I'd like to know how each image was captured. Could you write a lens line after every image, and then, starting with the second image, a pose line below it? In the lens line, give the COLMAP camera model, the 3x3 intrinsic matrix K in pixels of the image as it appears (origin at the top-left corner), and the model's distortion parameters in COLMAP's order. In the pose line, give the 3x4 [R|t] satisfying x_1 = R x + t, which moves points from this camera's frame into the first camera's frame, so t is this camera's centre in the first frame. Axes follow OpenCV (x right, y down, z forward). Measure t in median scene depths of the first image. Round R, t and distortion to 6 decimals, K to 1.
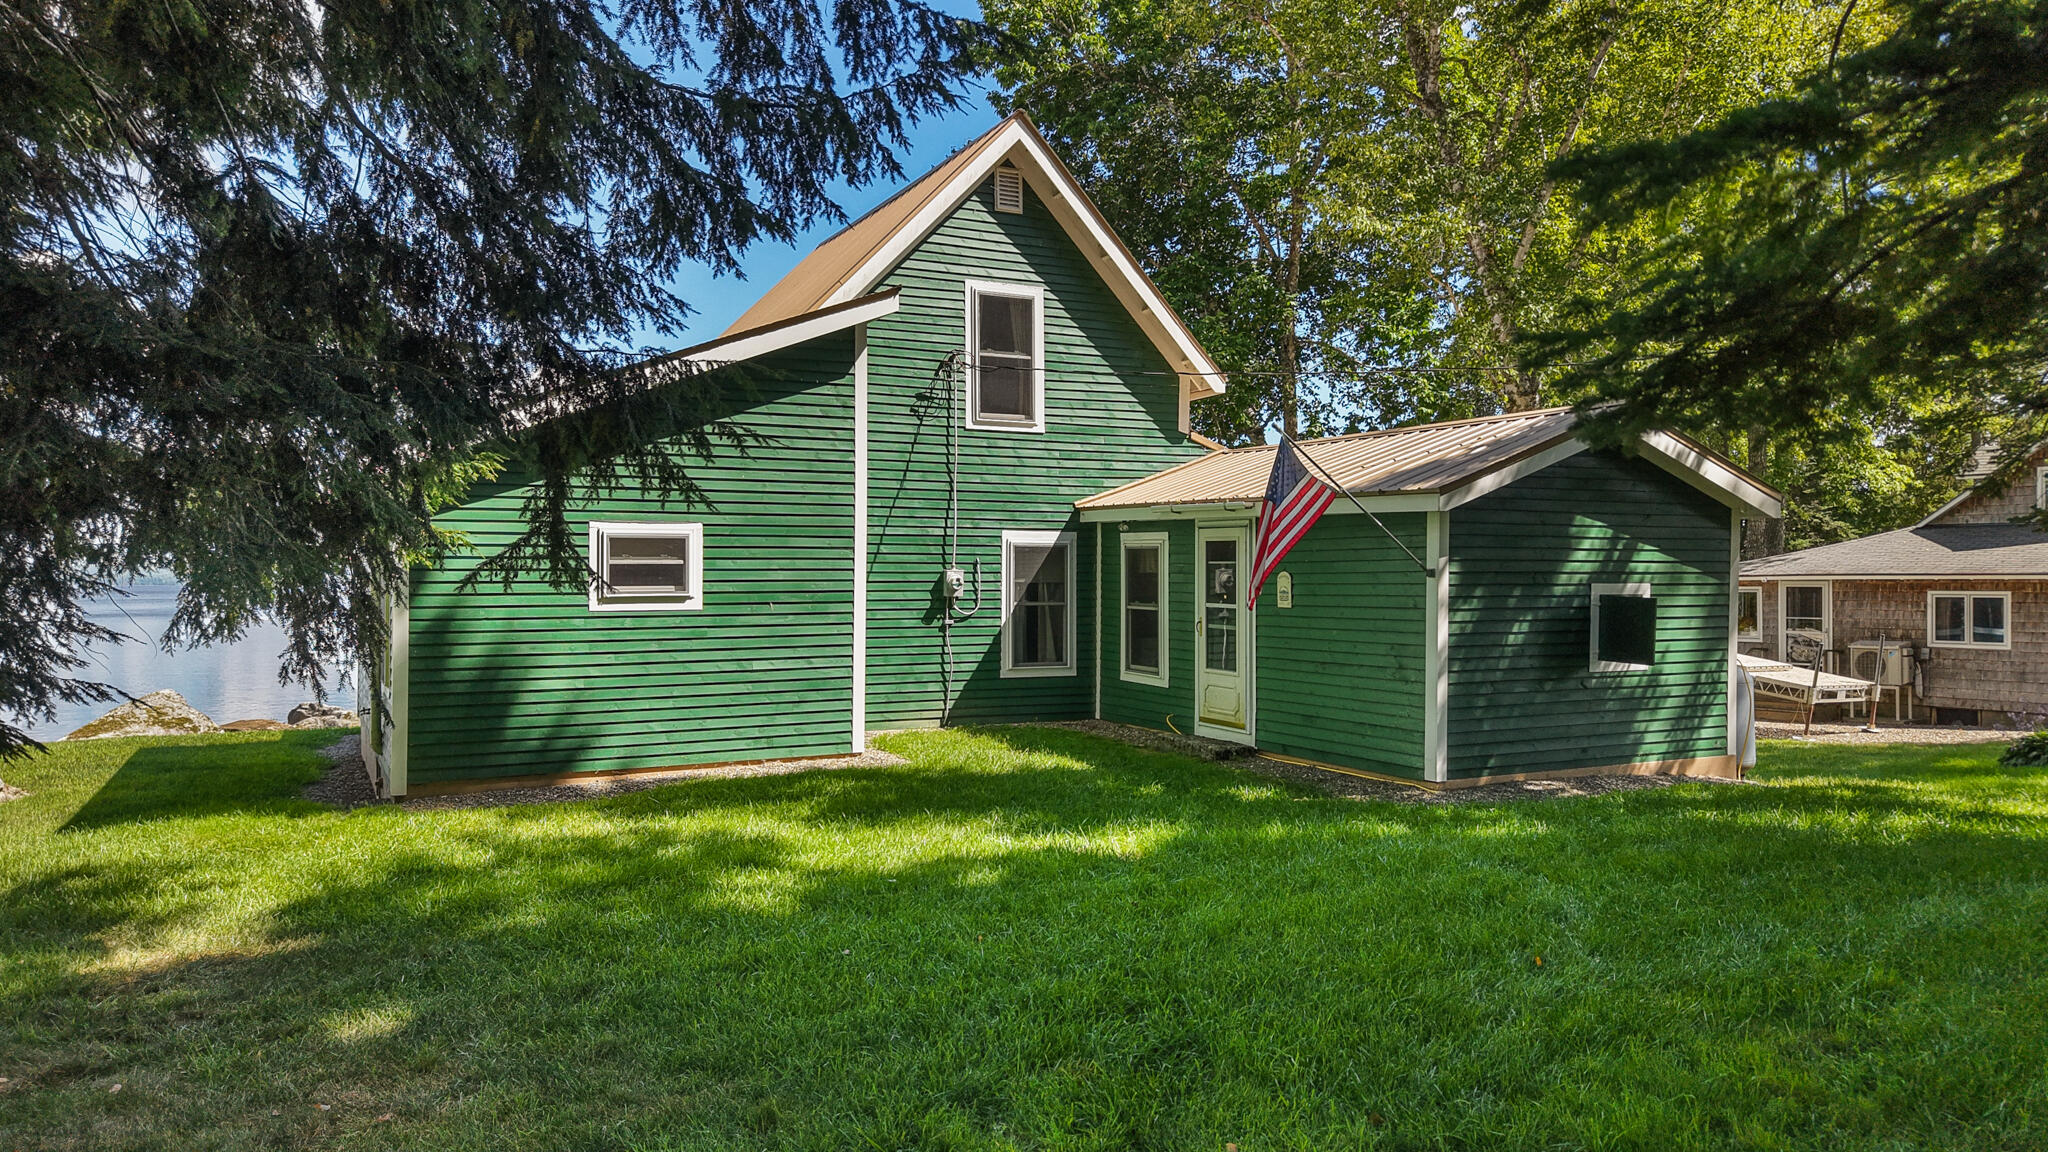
lens RADIAL K [[1330.2, 0, 979.9], [0, 1330.2, 575.6], [0, 0, 1]] dist [-0.002071, 0.000089]
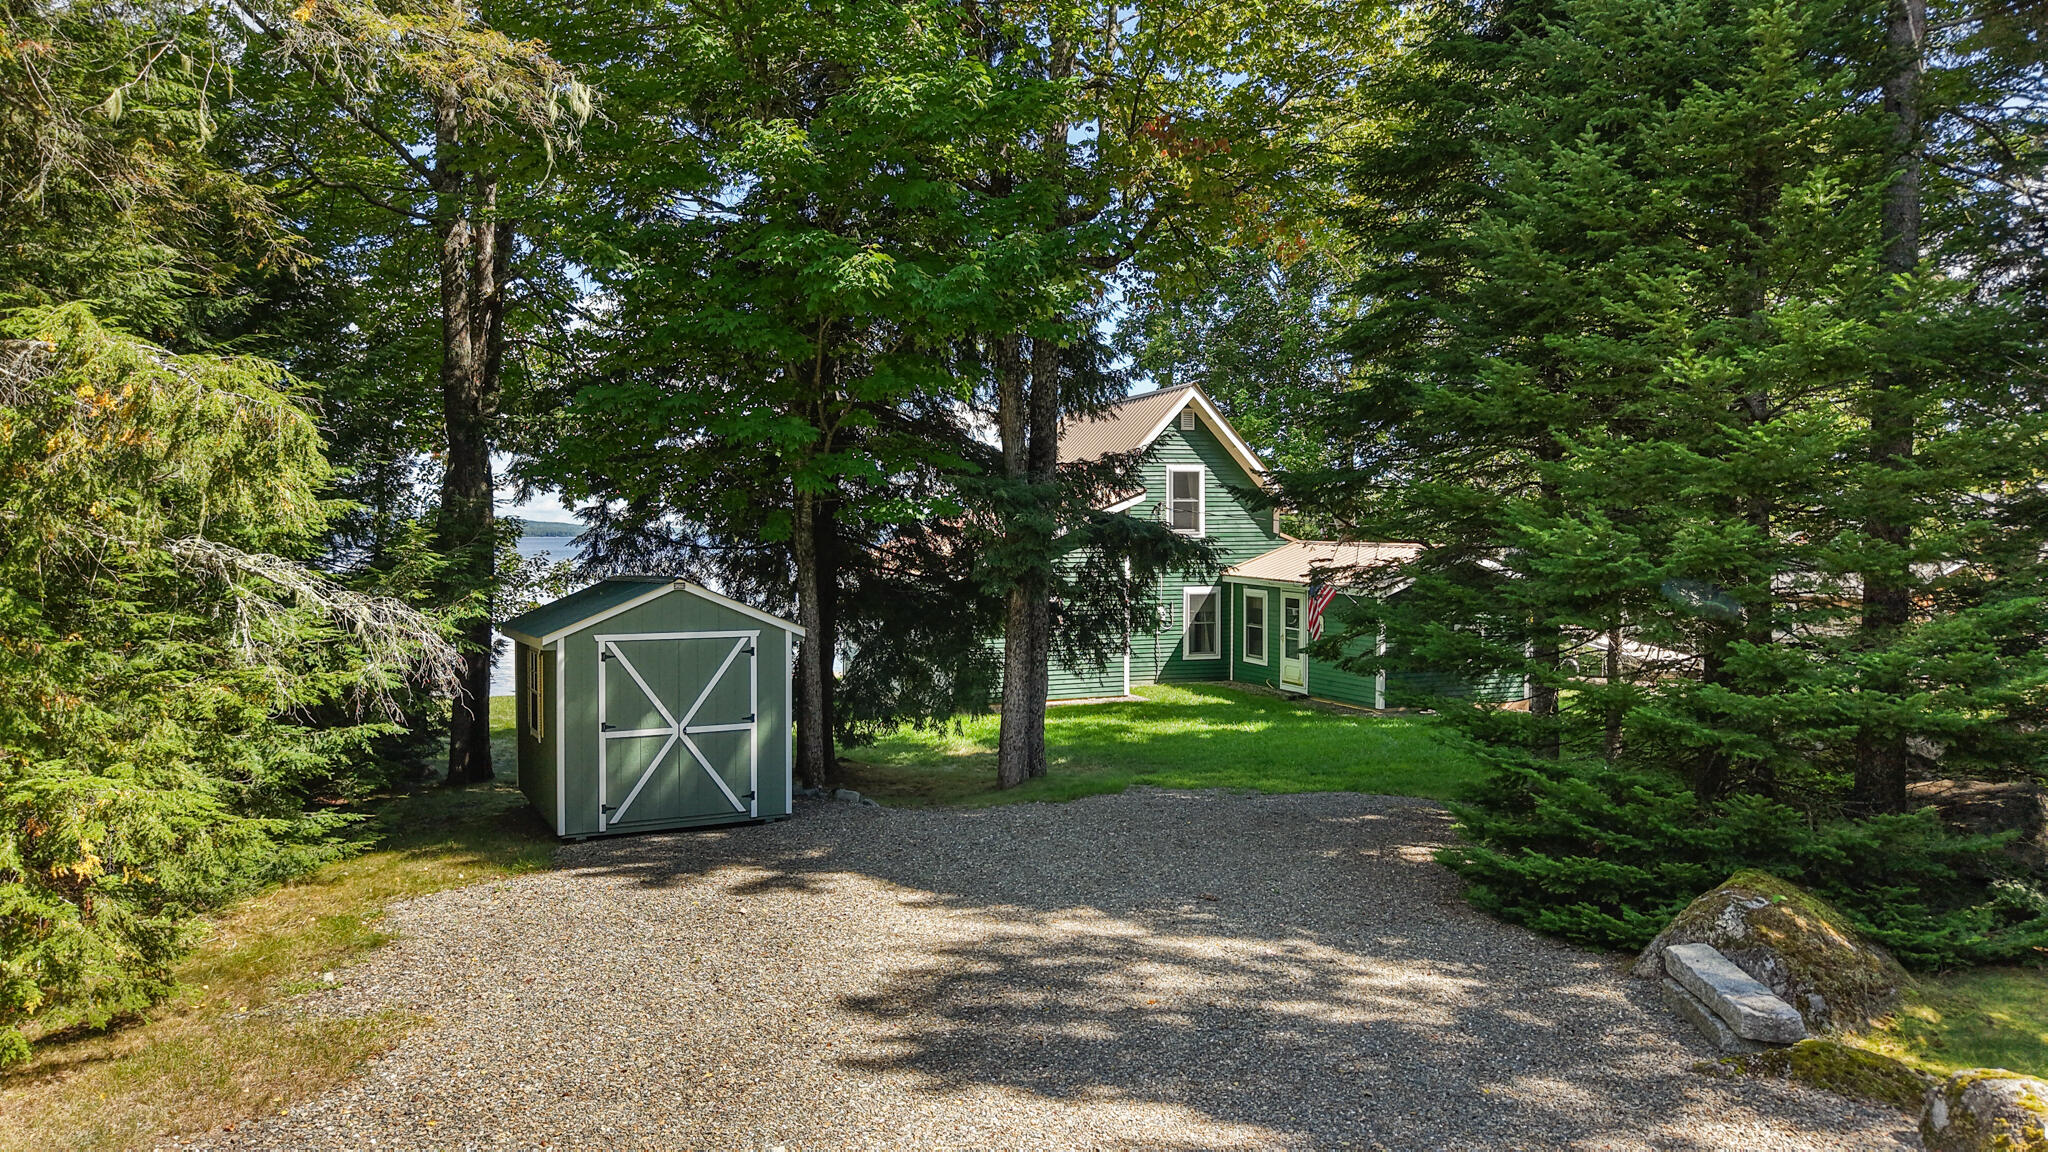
lens RADIAL K [[1321.9, 0, 973.2], [0, 1321.9, 543.1], [0, 0, 1]] dist [0.004487, -0.001163]
pose [[0.996628, -0.001268, -0.082046, -0.177020], [0.002280, 0.999923, 0.012239, -0.162033], [0.082024, -0.012385, 0.996553, -1.321033]]
